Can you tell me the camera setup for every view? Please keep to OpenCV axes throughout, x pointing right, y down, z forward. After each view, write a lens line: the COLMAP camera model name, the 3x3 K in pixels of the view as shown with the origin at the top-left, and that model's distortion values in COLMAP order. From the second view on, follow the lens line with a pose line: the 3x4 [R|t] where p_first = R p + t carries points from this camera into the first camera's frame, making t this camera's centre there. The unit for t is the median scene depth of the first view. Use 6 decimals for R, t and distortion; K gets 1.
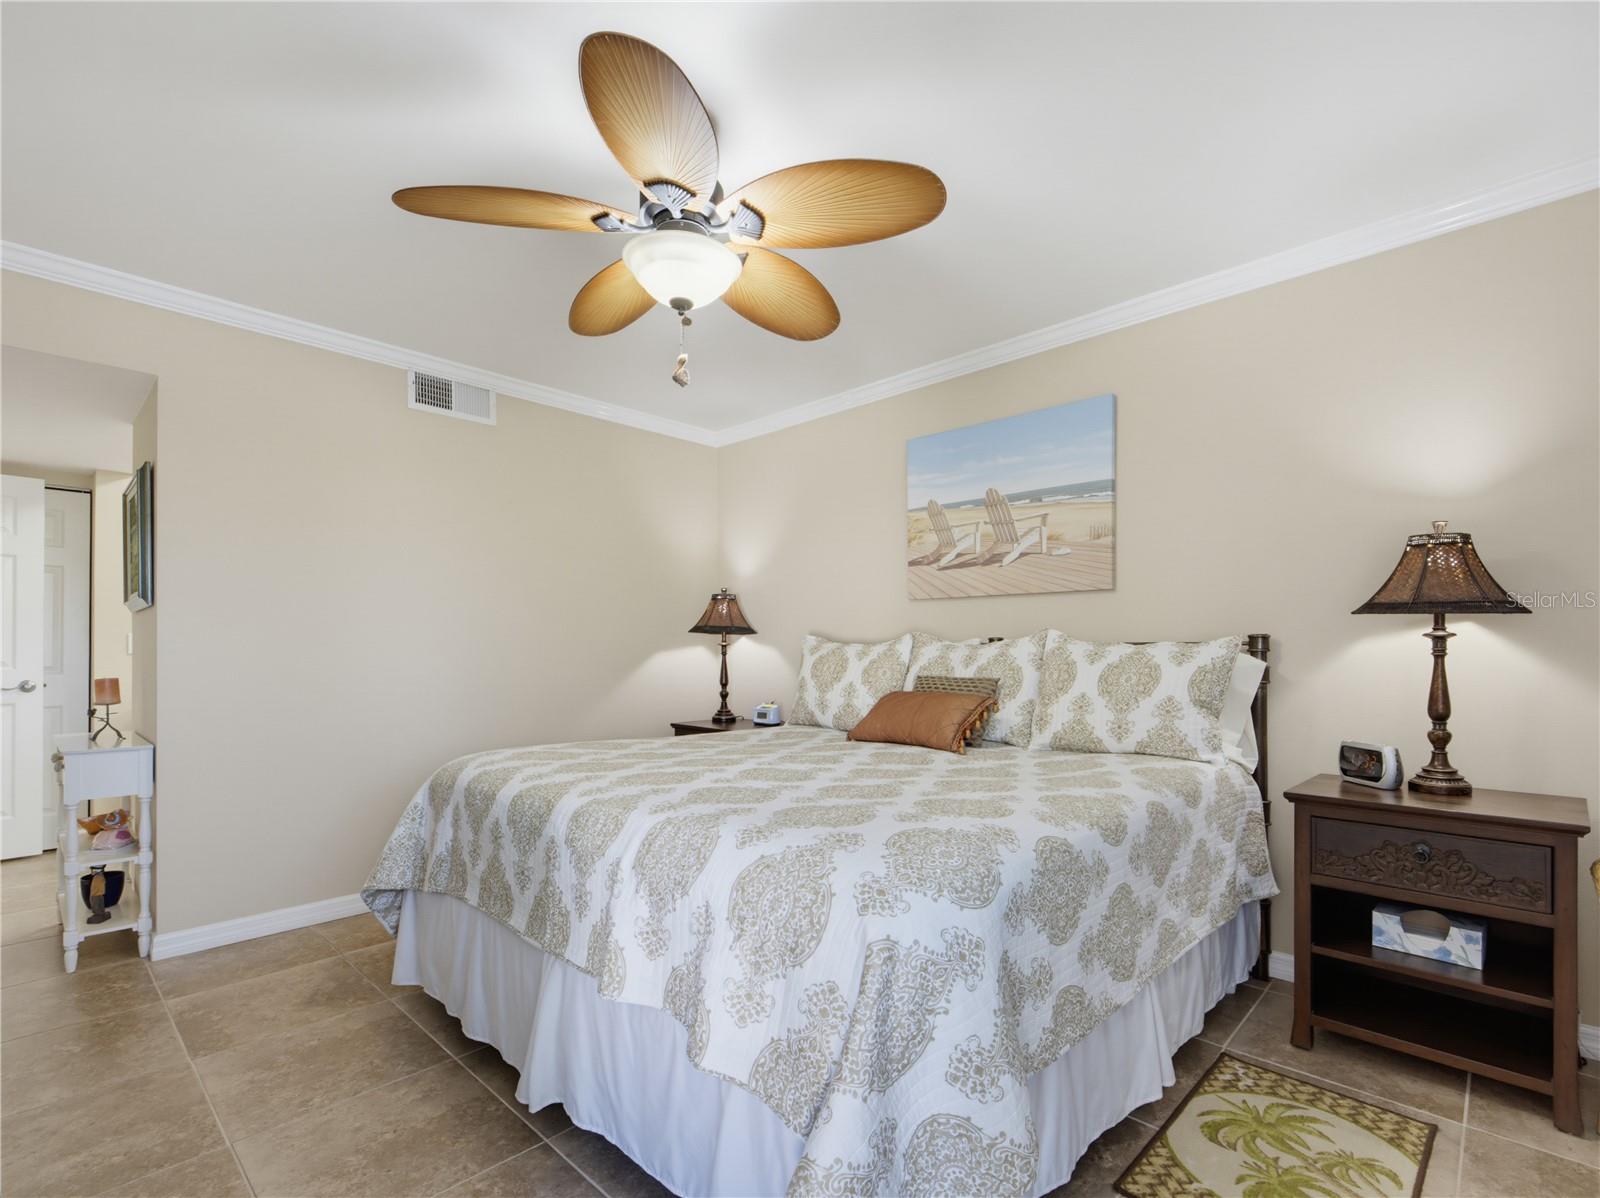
lens RADIAL K [[778.3, 0, 799.6], [0, 778.3, 648.0], [0, 0, 1]] dist [0.001525, 0.000539]
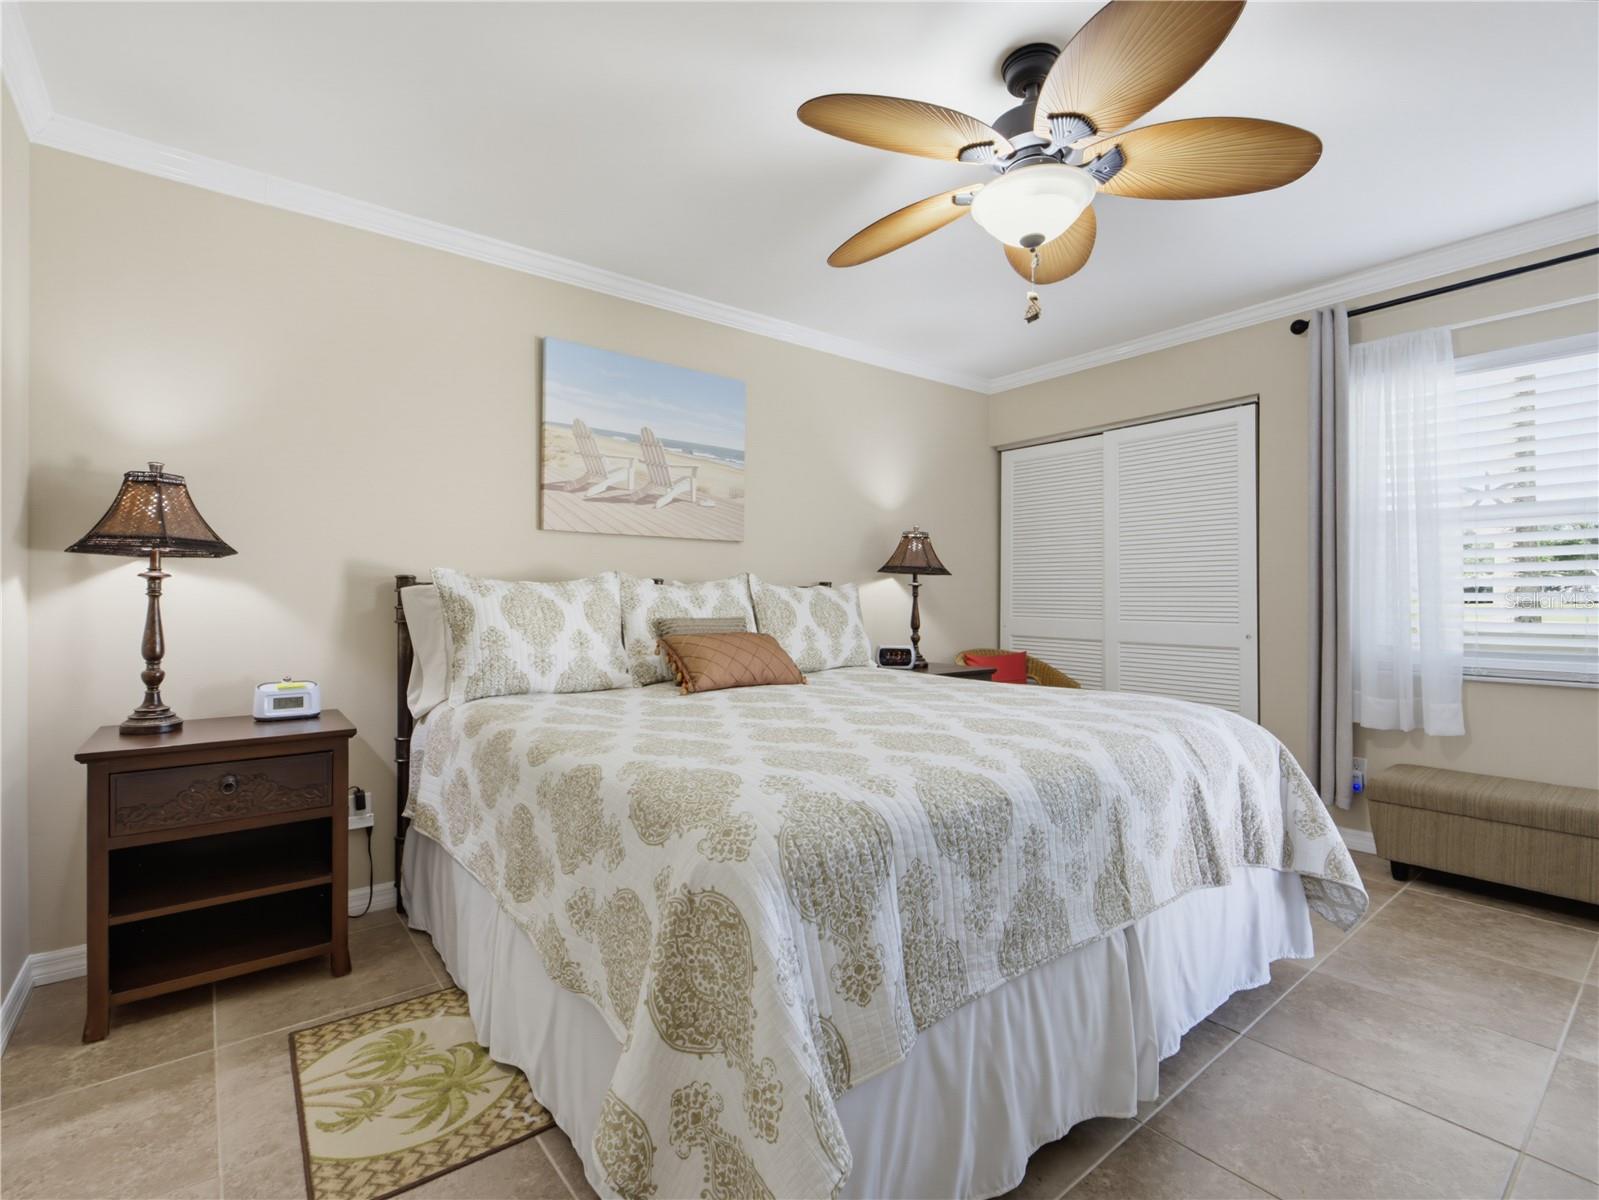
lens RADIAL K [[744.3, 0, 799.5], [0, 744.3, 600.0], [0, 0, 1]] dist [0.020648, -0.000074]
pose [[0.128553, -0.007986, 0.991670, -0.644687], [-0.007148, 0.999934, 0.008979, 0.004192], [-0.991677, -0.008243, 0.128488, 0.657798]]
